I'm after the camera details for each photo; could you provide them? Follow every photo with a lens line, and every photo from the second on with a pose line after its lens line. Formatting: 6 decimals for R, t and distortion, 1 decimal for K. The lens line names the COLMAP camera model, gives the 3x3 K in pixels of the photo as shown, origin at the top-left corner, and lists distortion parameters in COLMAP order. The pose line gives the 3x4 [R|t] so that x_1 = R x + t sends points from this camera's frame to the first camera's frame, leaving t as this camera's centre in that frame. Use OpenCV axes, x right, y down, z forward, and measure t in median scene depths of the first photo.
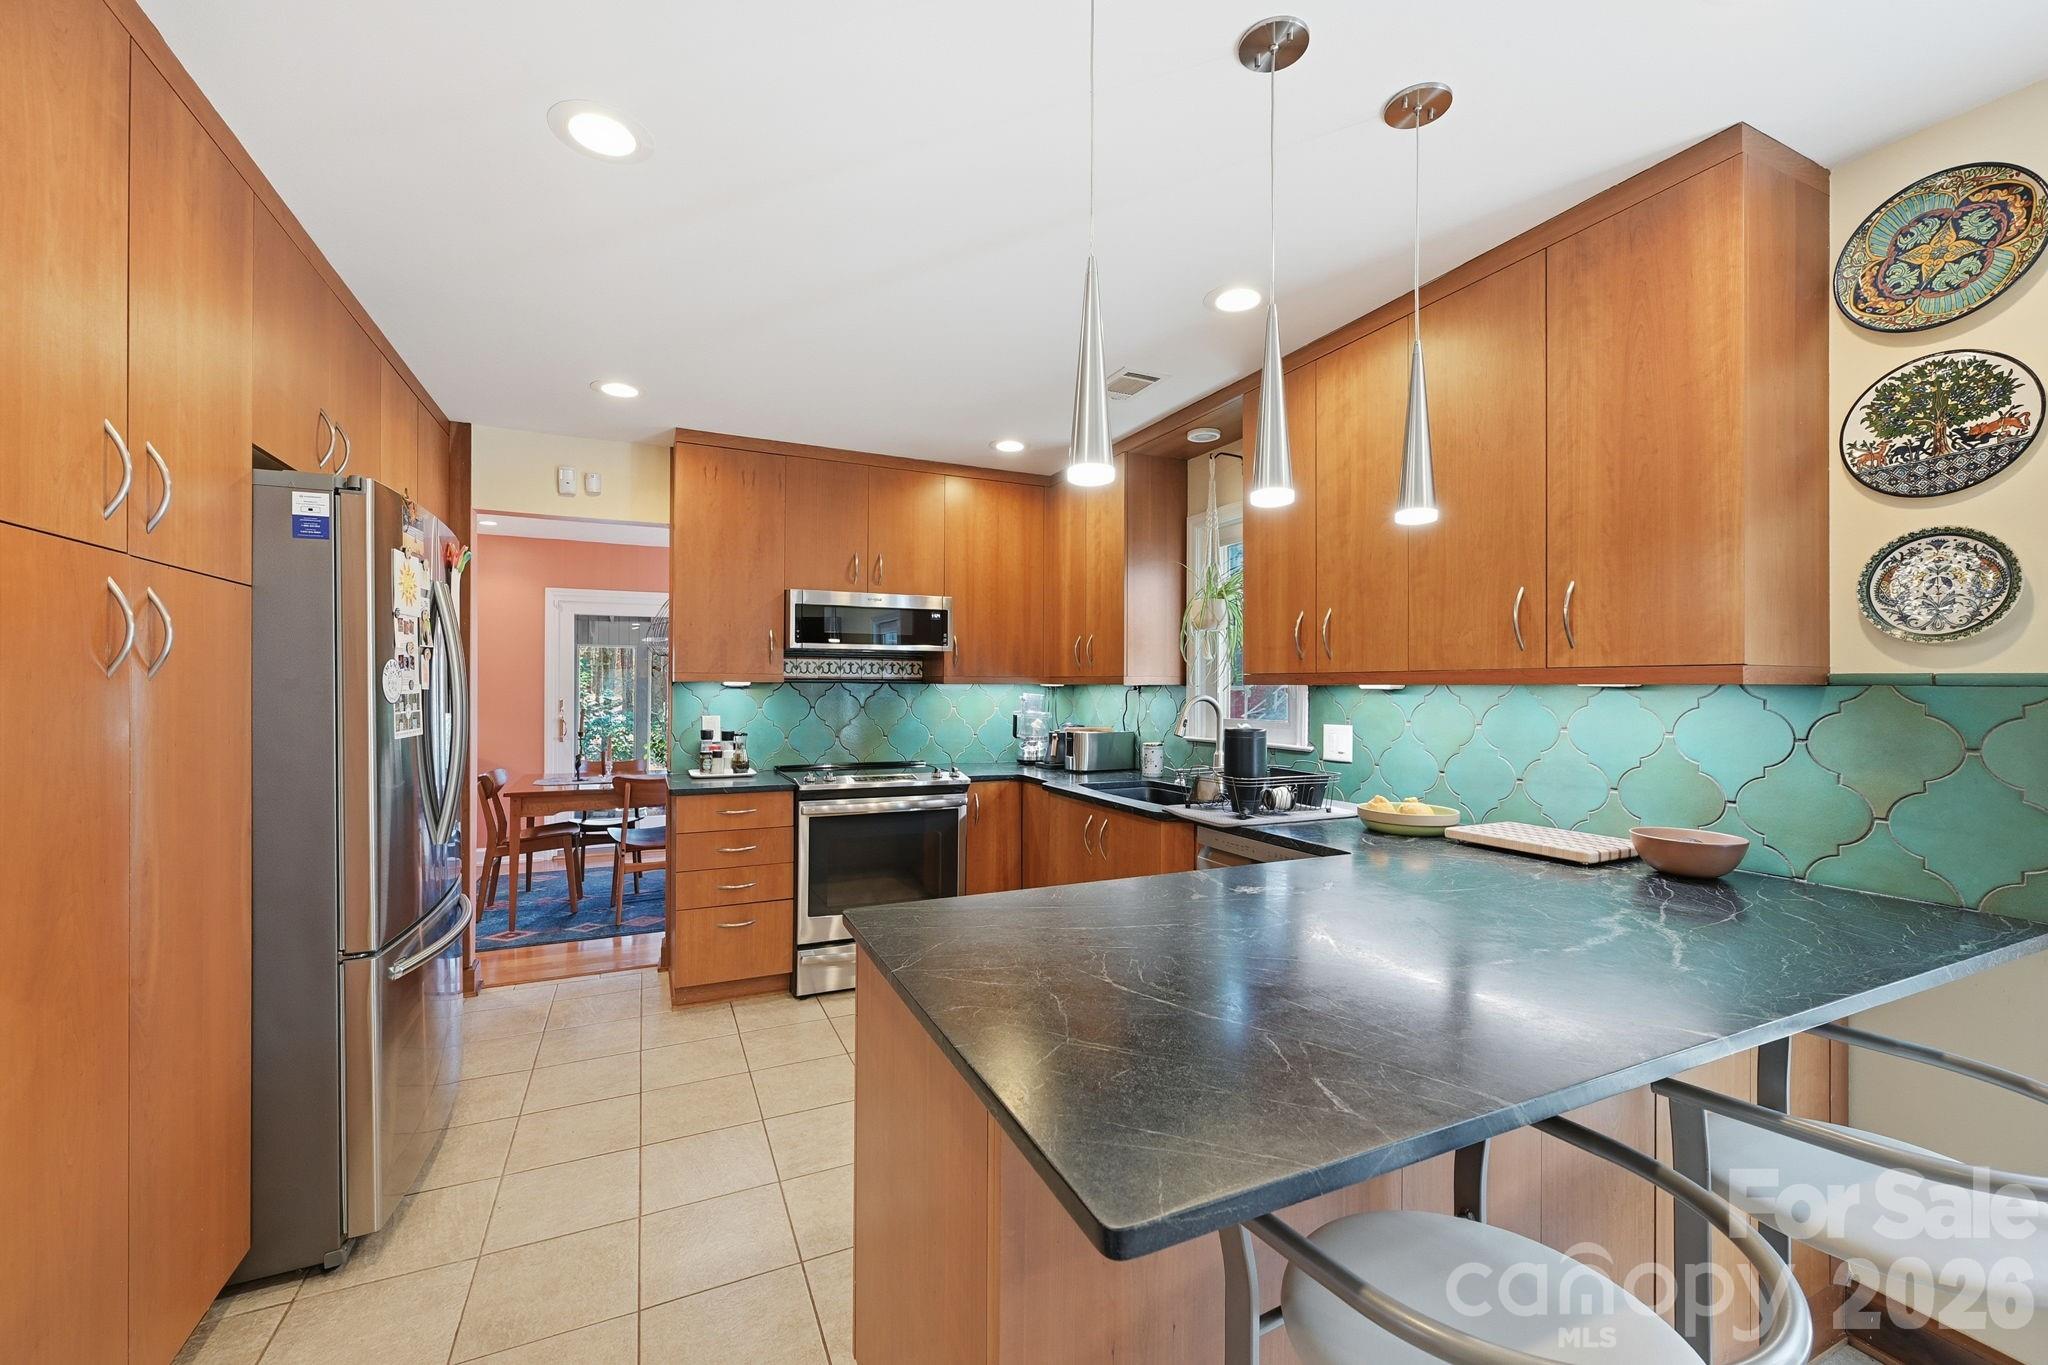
lens RADIAL K [[799.7, 0, 1013.3], [0, 799.7, 686.3], [0, 0, 1]] dist [0.001005, 0.000024]
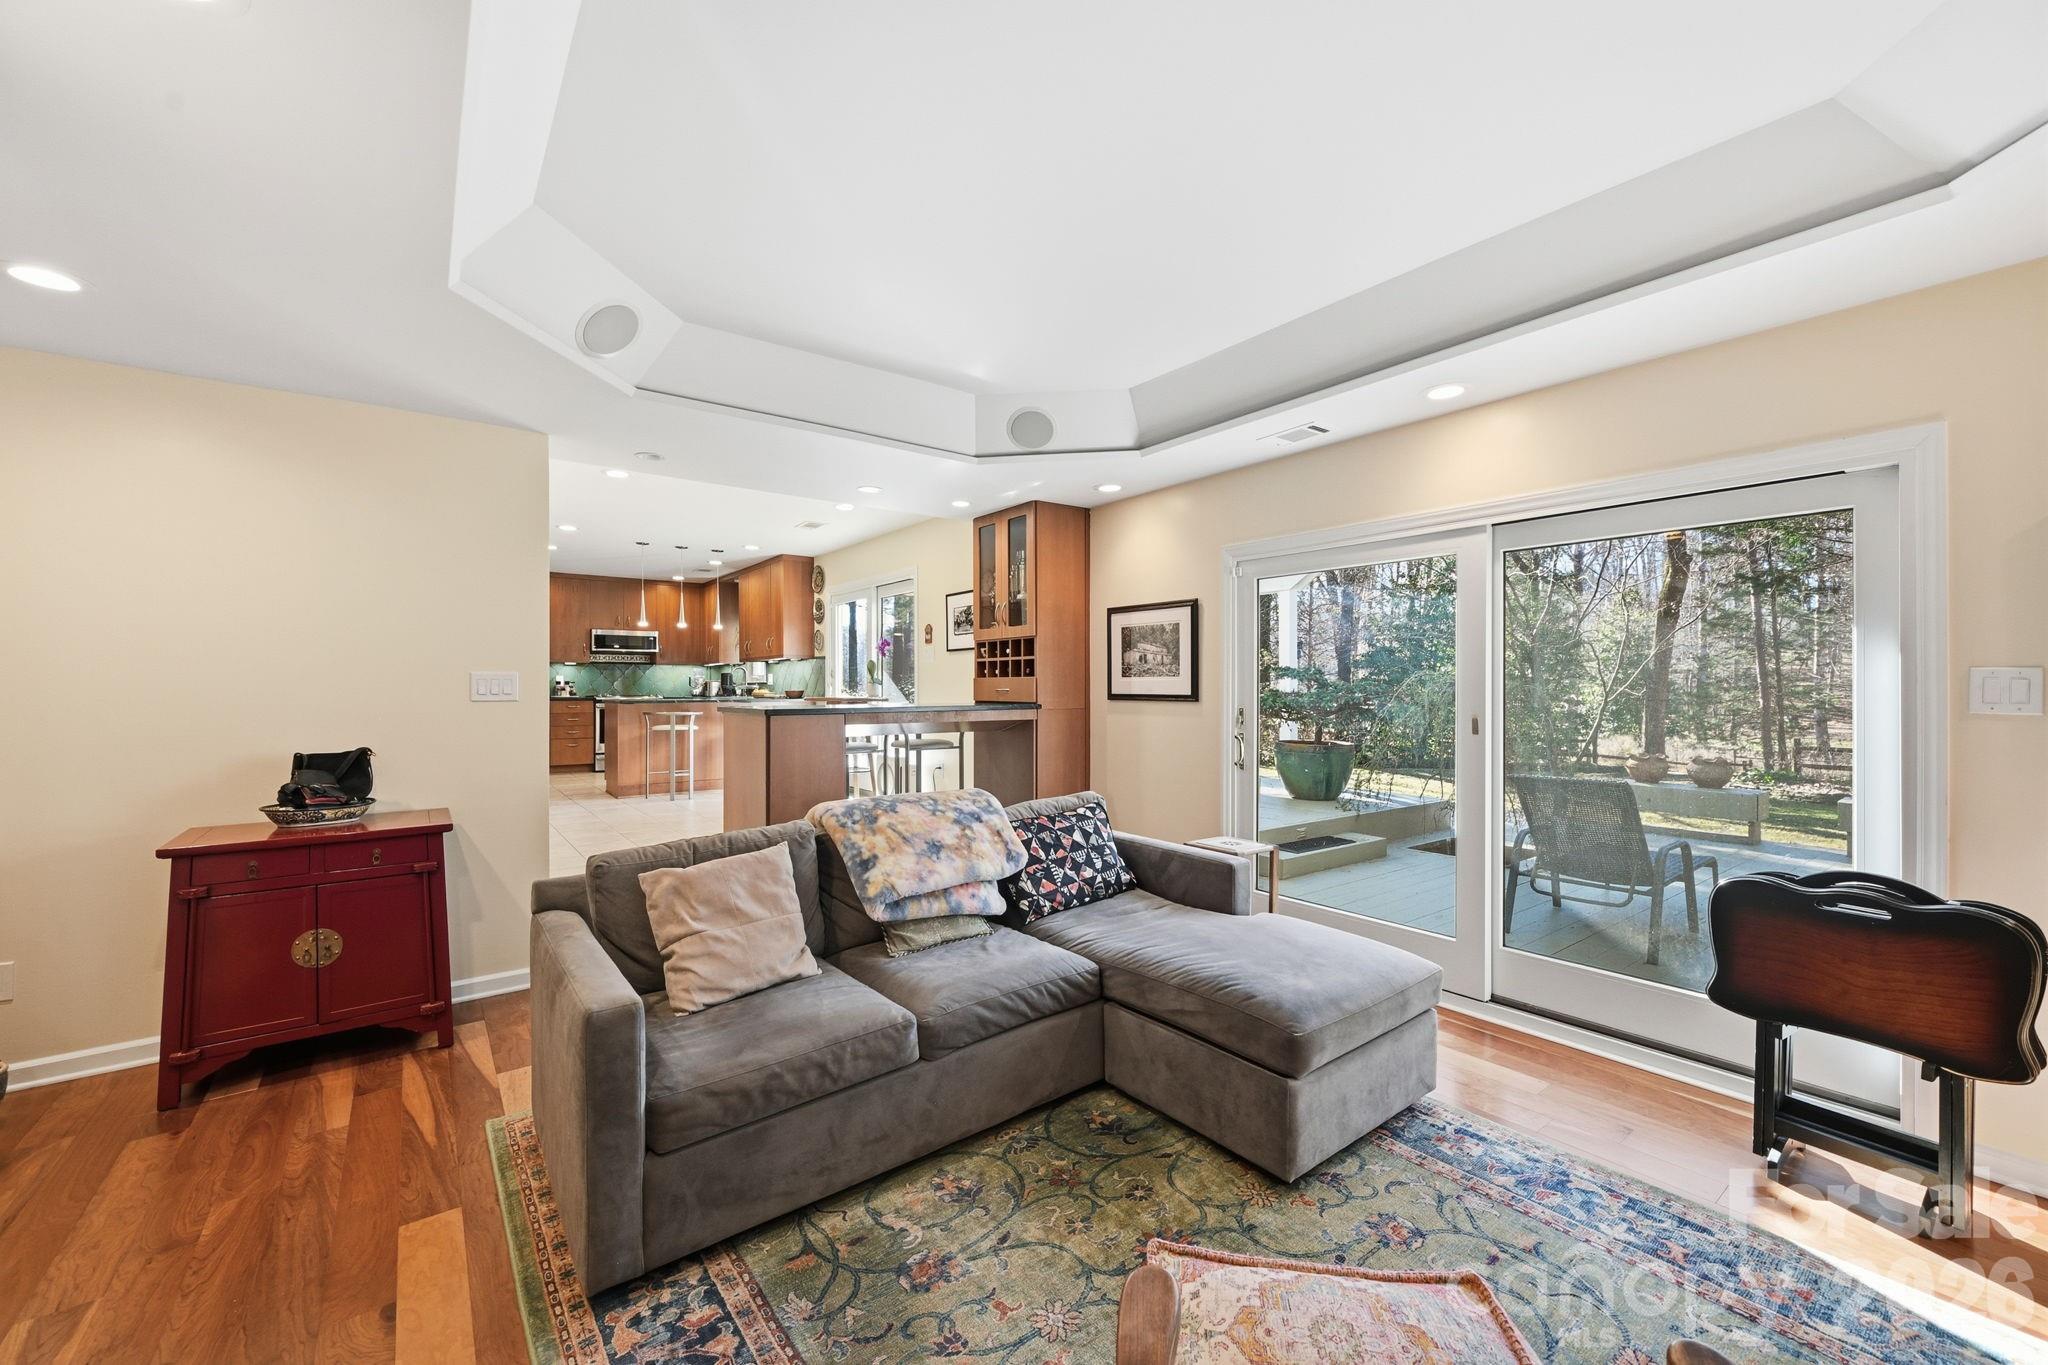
lens RADIAL K [[799.7, 0, 1035.7], [0, 799.7, 683.3], [0, 0, 1]] dist [0.001005, 0.000024]
pose [[0.974657, 0.000925, 0.223702, 0.584636], [-0.002053, 0.999986, 0.004809, 0.046726], [-0.223695, -0.005147, 0.974646, -1.998849]]
